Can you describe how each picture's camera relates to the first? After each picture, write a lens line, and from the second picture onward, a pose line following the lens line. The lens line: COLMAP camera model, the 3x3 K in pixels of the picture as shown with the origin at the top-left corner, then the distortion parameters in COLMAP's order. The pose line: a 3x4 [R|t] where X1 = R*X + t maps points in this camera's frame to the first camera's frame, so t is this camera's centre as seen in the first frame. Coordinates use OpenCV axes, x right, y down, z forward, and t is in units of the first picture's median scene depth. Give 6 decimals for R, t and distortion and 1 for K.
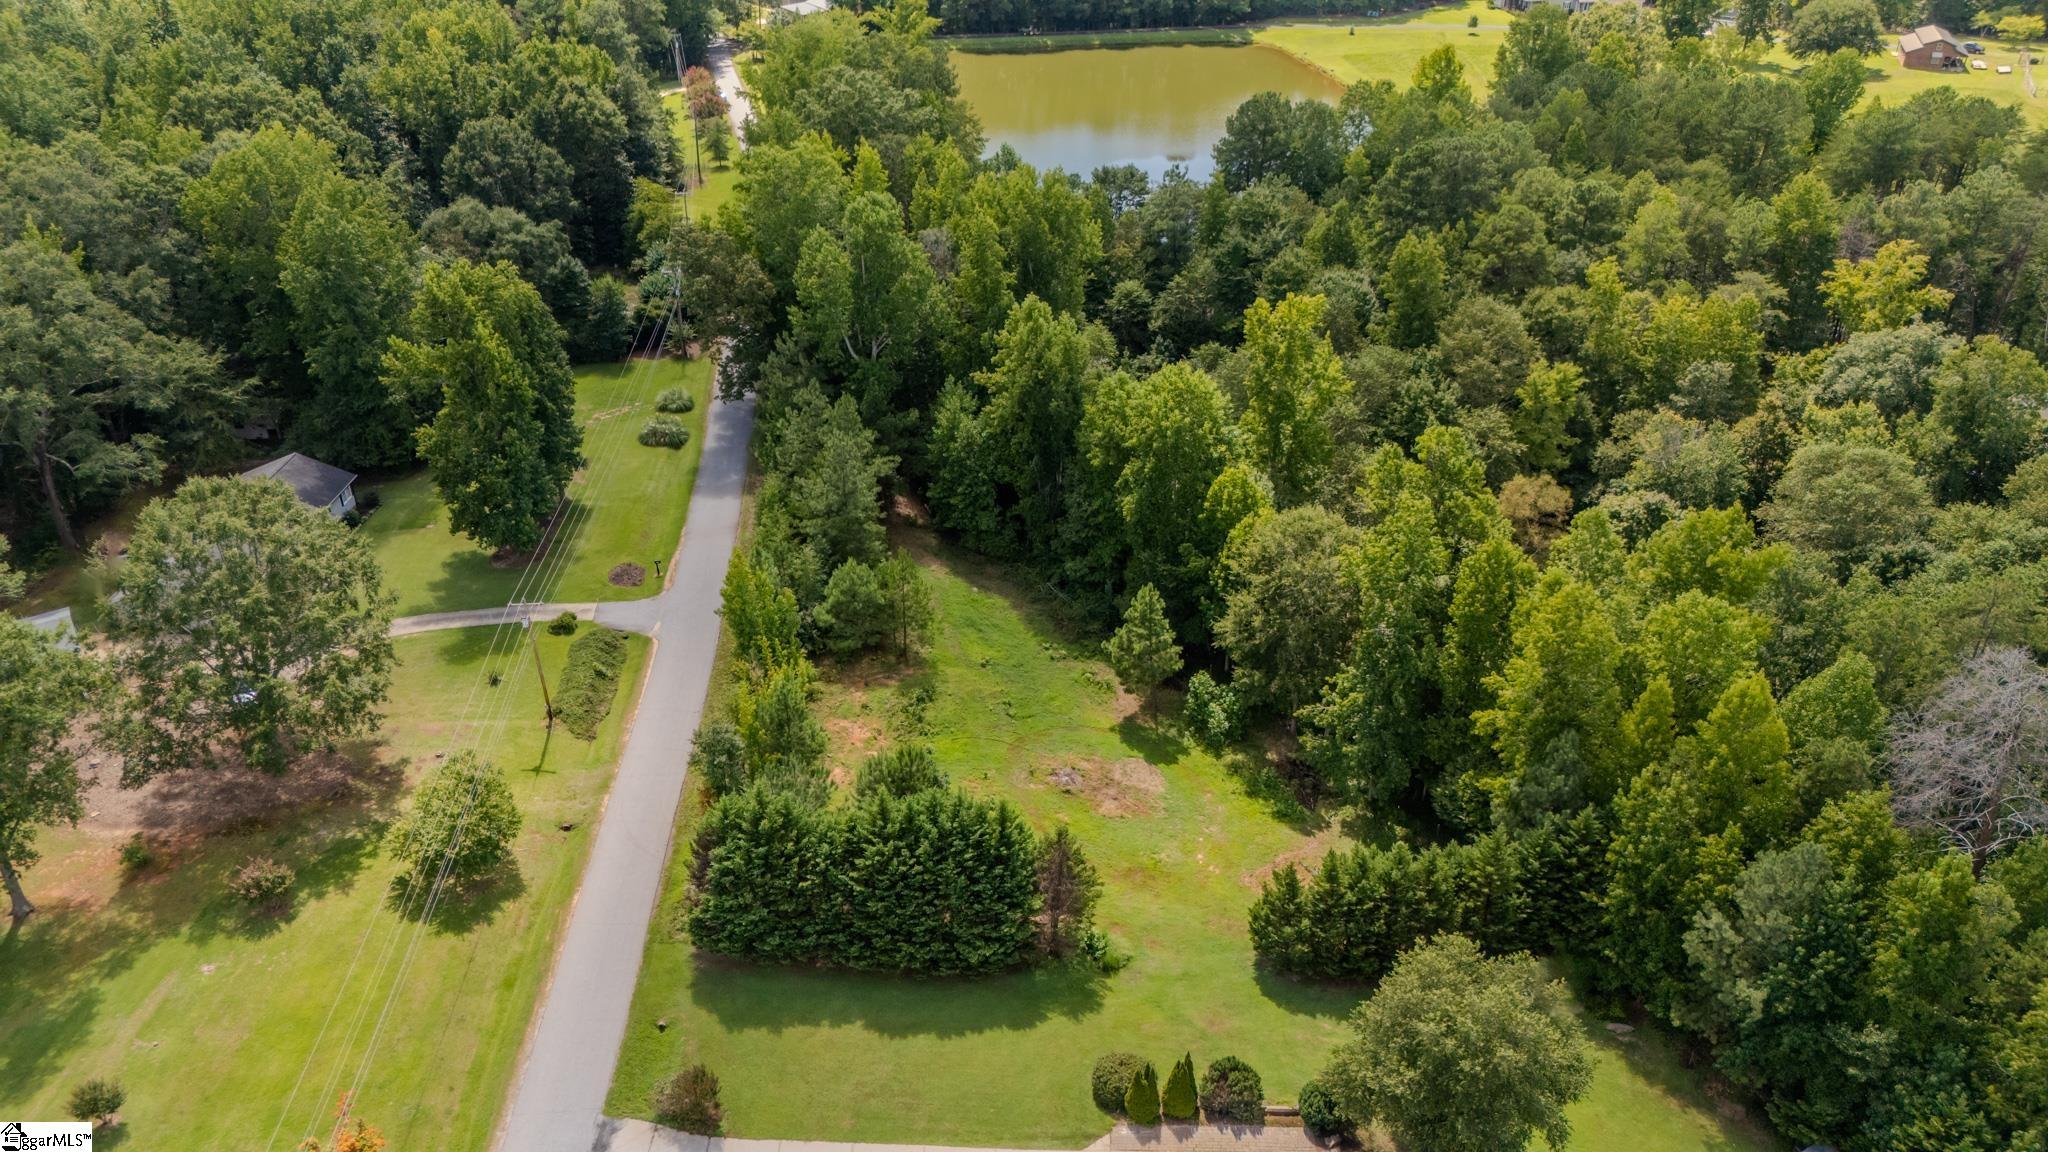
lens RADIAL K [[1435.7, 0, 1031.9], [0, 1435.7, 575.1], [0, 0, 1]] dist [0.025711, 0.001603]
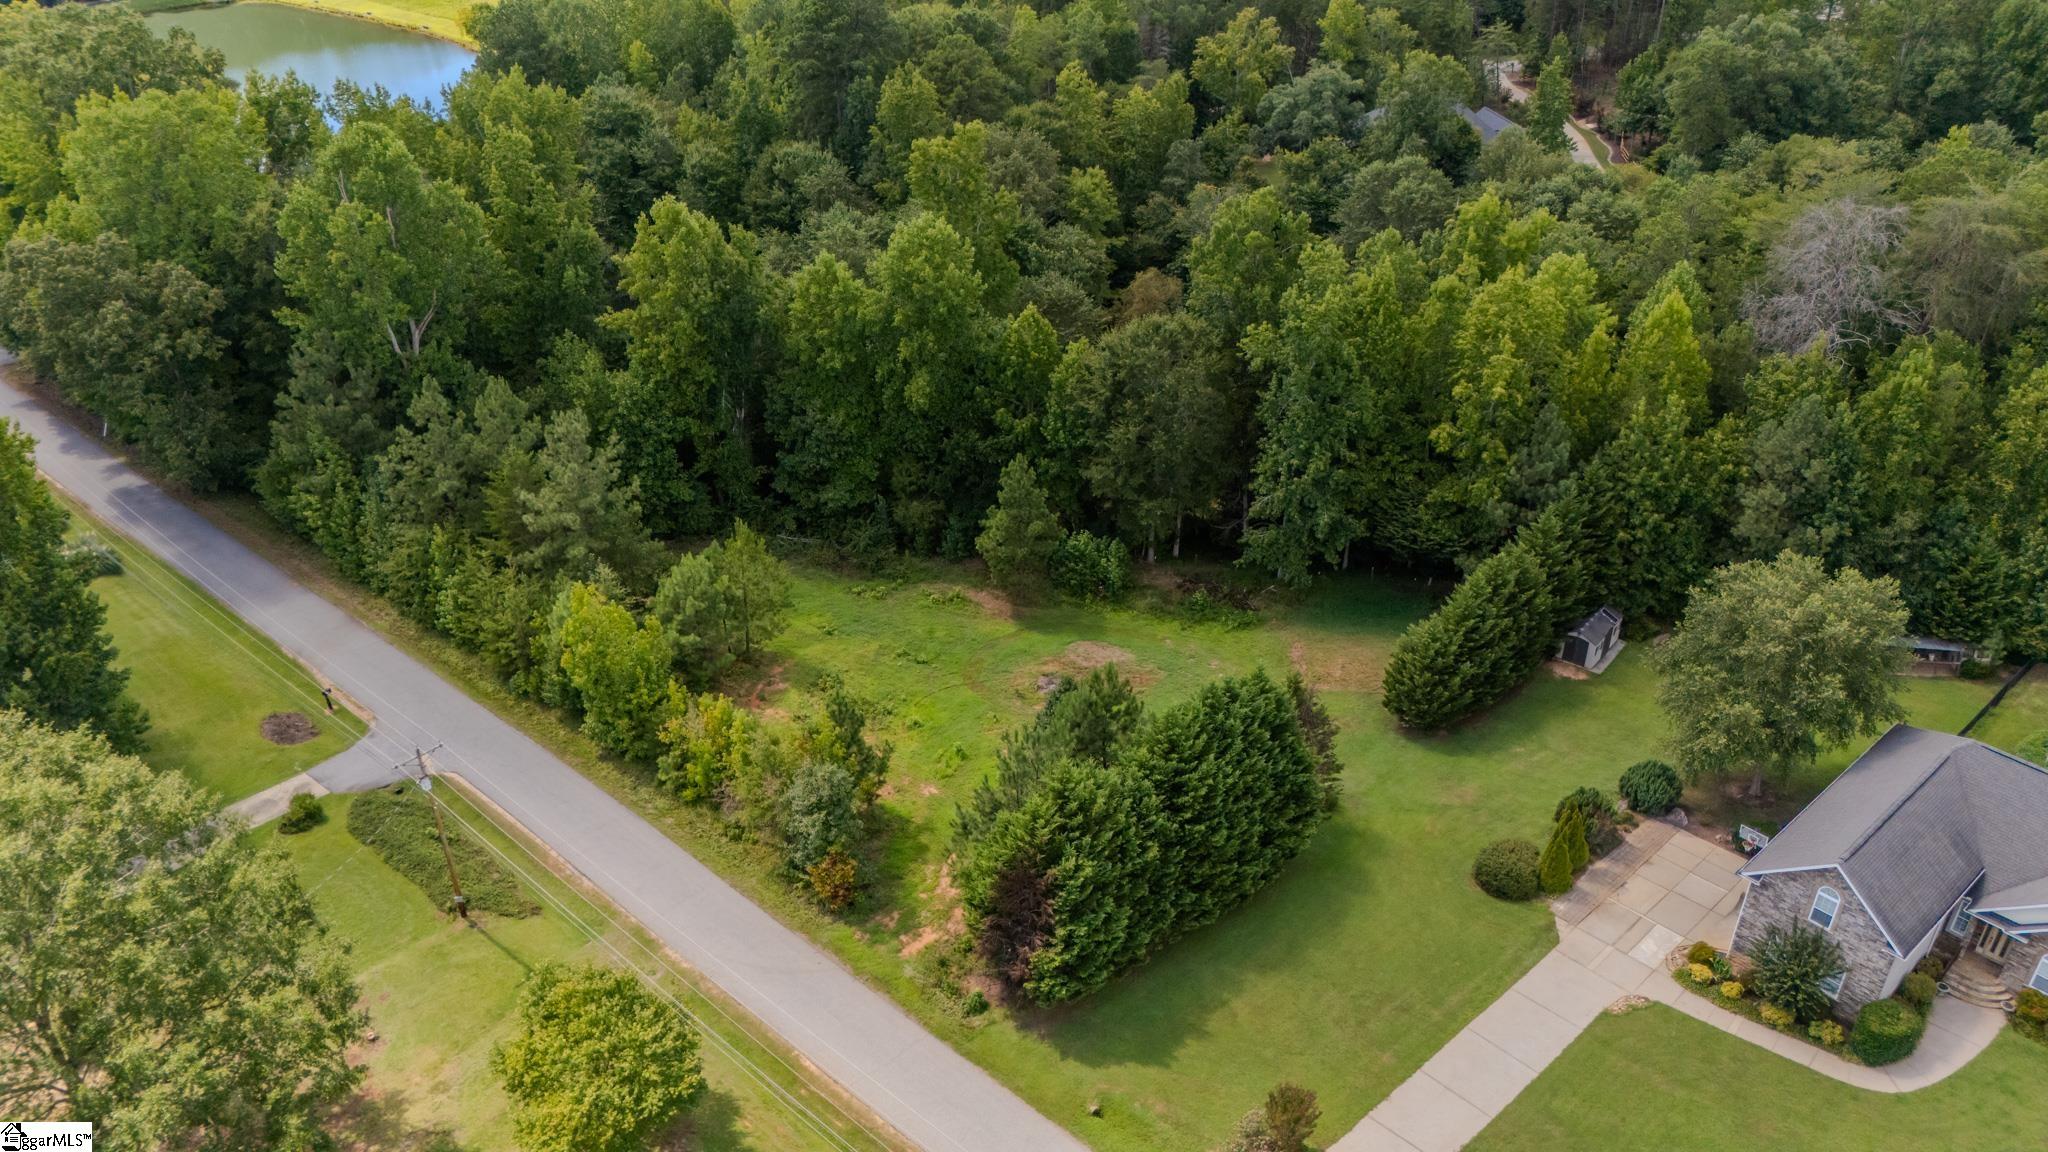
lens RADIAL K [[1435.7, 0, 1029.5], [0, 1435.7, 576.9], [0, 0, 1]] dist [0.025711, 0.001603]
pose [[0.741563, -0.364115, 0.563475, -0.434029], [0.349568, 0.926587, 0.138706, -0.043221], [-0.572613, 0.094113, 0.814406, 0.277166]]
